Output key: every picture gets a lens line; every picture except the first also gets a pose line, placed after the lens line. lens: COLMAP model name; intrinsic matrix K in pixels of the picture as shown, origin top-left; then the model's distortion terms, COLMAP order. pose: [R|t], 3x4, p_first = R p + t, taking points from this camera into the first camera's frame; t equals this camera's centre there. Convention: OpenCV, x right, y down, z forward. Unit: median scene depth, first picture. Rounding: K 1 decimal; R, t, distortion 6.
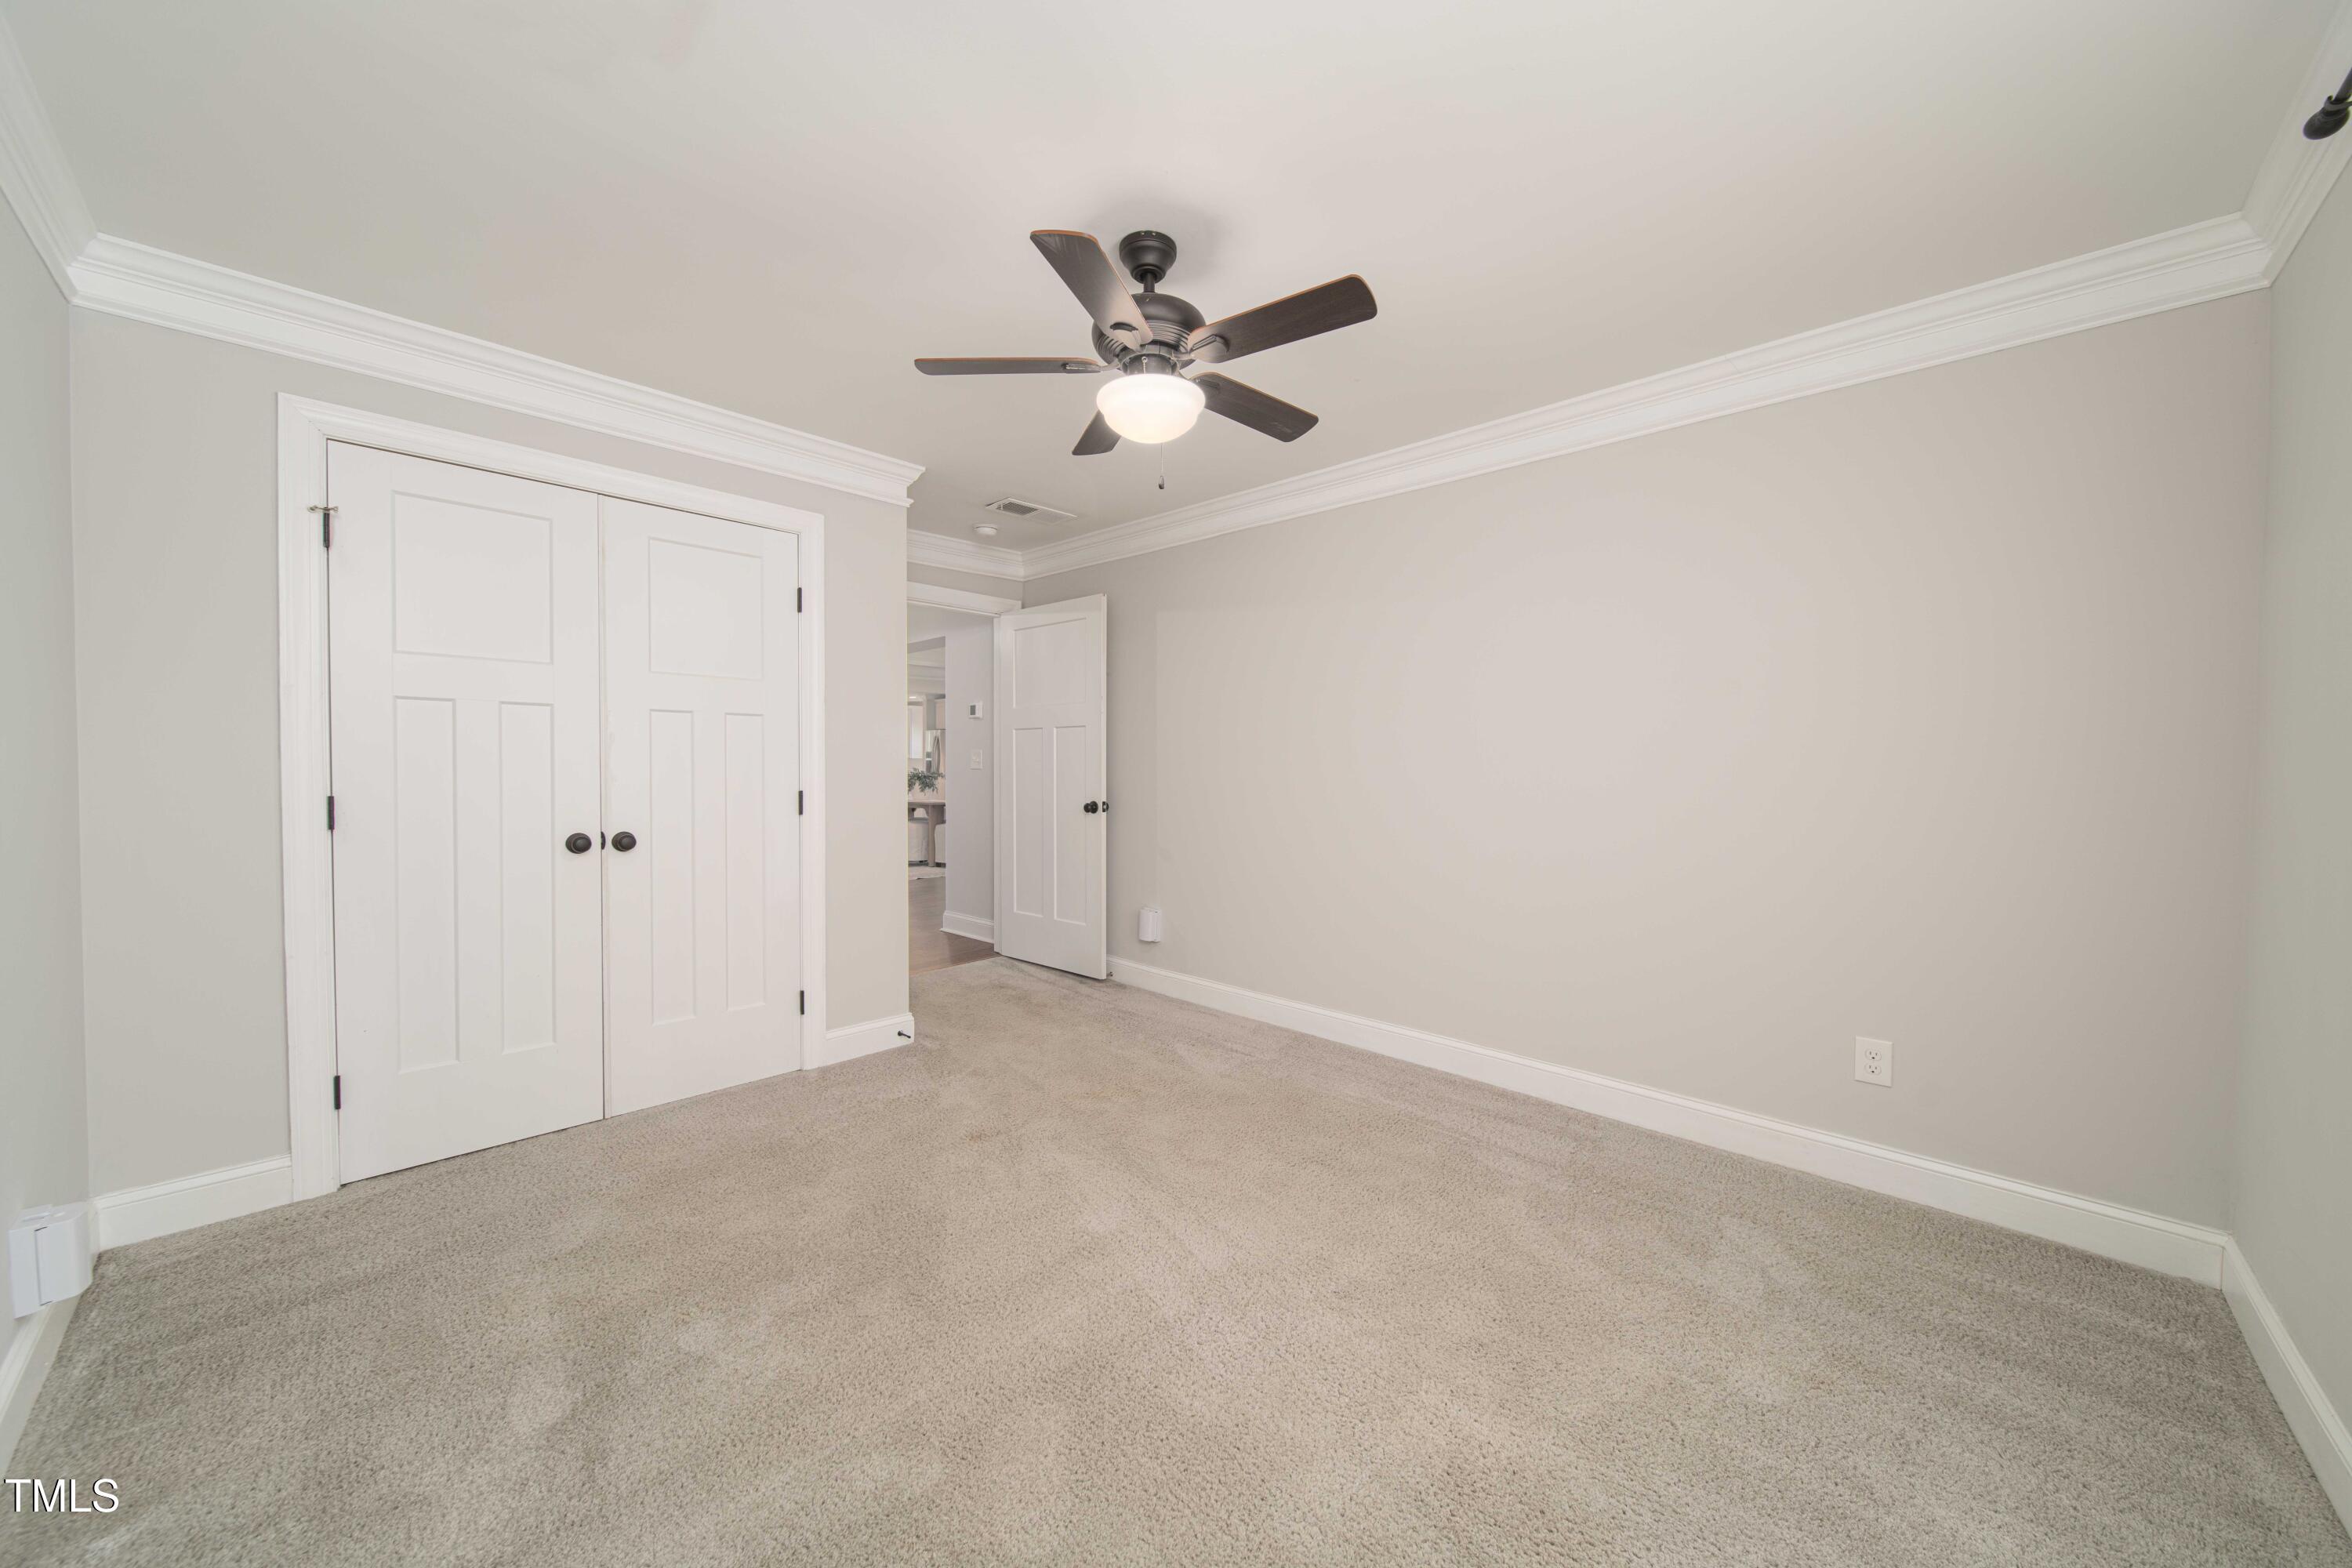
lens RADIAL K [[829.3, 0, 1179.6], [0, 829.3, 775.7], [0, 0, 1]] dist [-0.001952, -0.000137]
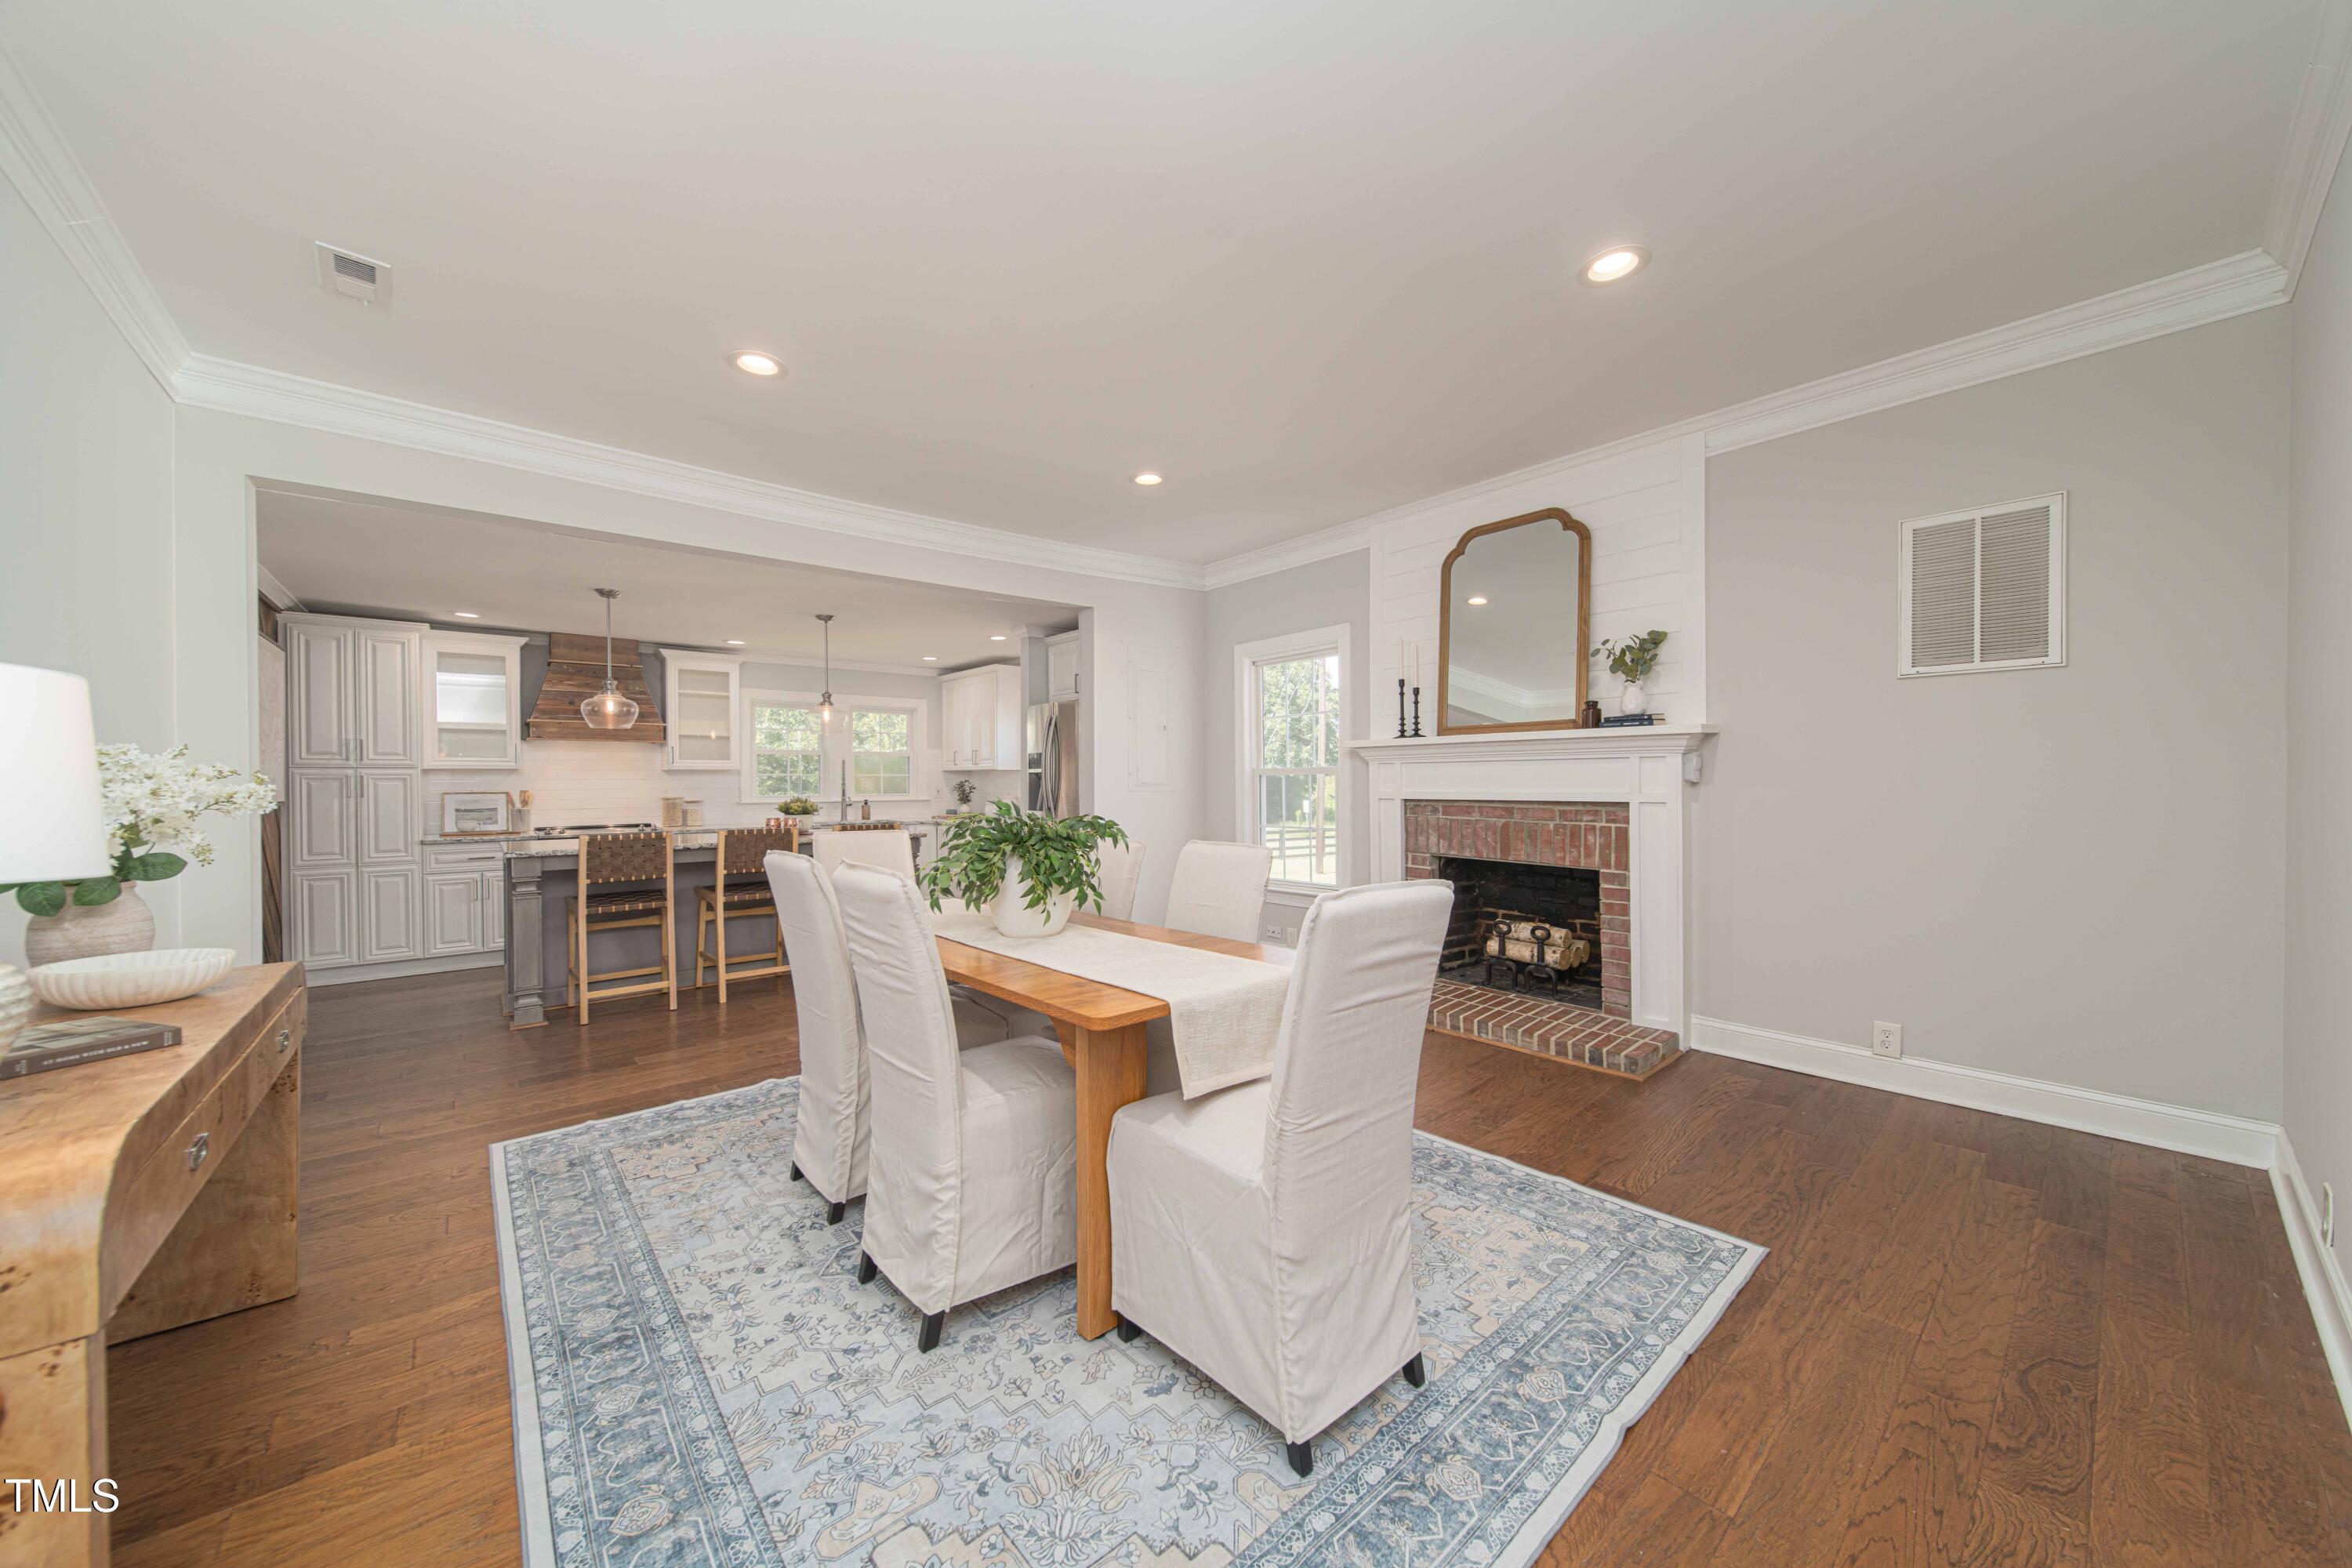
lens RADIAL K [[829.3, 0, 1182.5], [0, 829.3, 792.3], [0, 0, 1]] dist [-0.001952, -0.000137]
pose [[0.995152, -0.006999, -0.098094, -0.209345], [0.007317, 0.999969, 0.002877, -0.010361], [0.098071, -0.003581, 0.995173, 0.657187]]
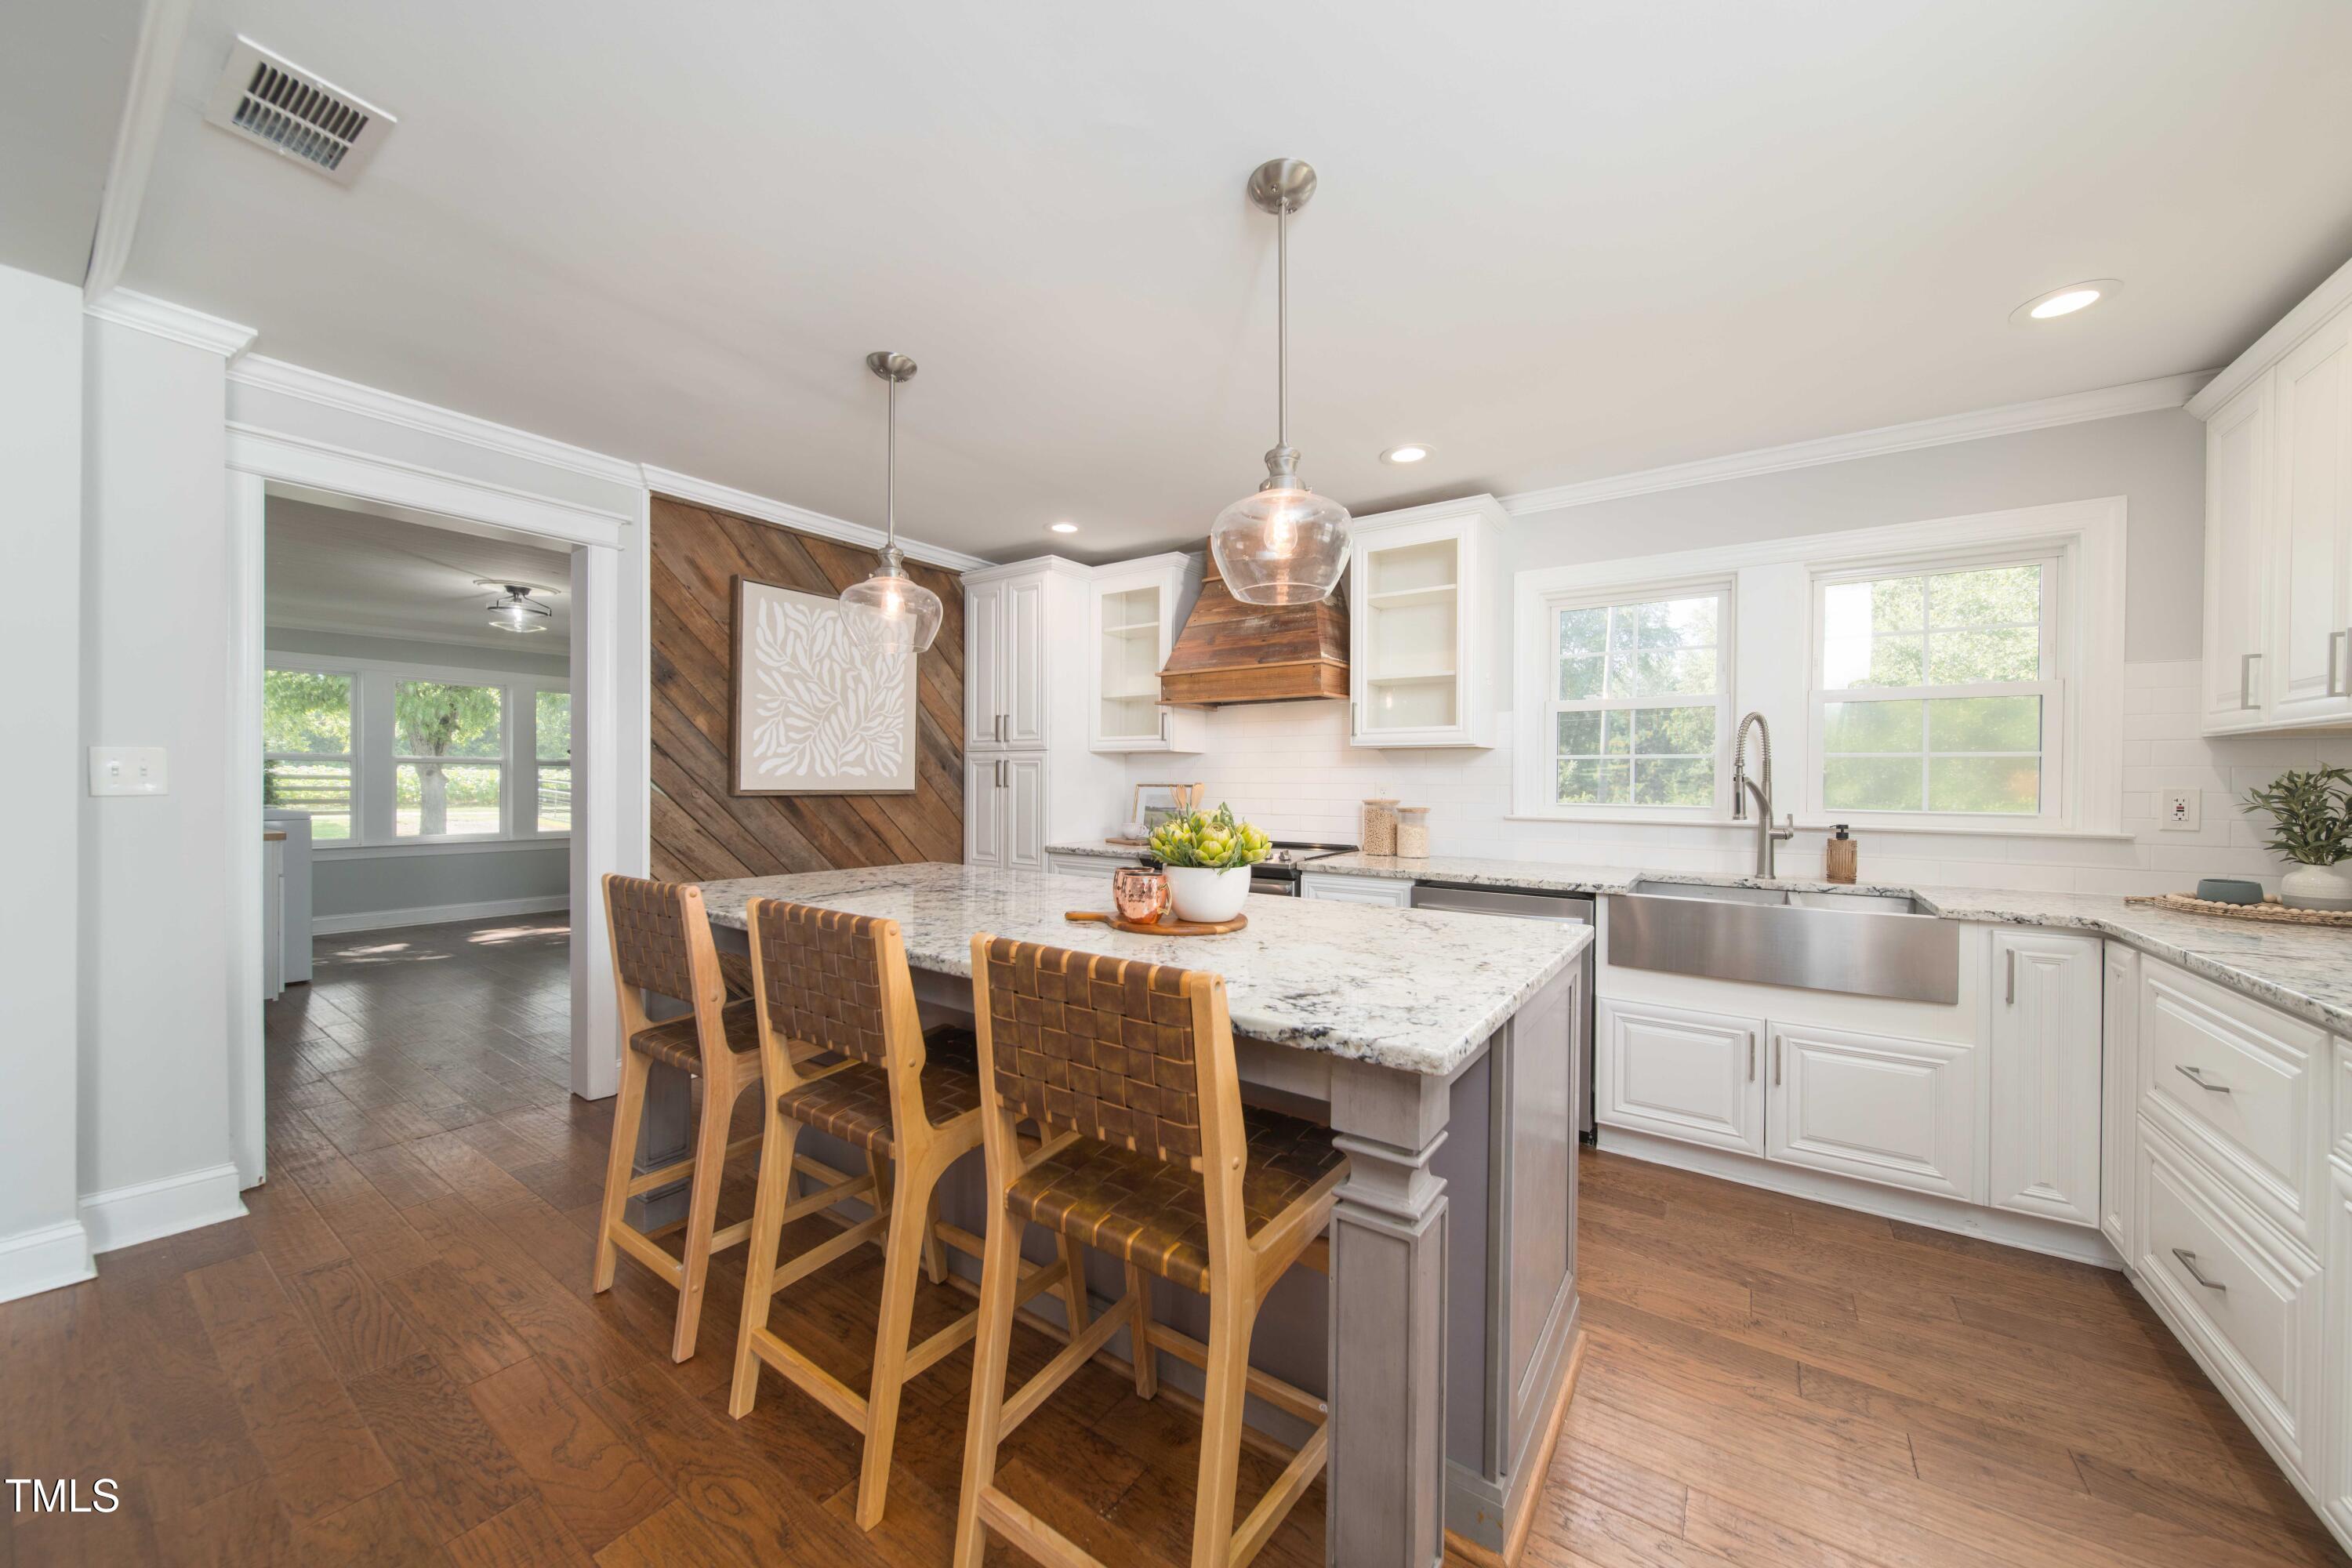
lens RADIAL K [[829.3, 0, 1186.7], [0, 829.3, 778.2], [0, 0, 1]] dist [-0.001952, -0.000137]
pose [[0.161147, -0.005739, -0.986914, -0.320799], [-0.019244, 0.999775, -0.008956, -0.011732], [0.986743, 0.020436, 0.161000, 1.047836]]
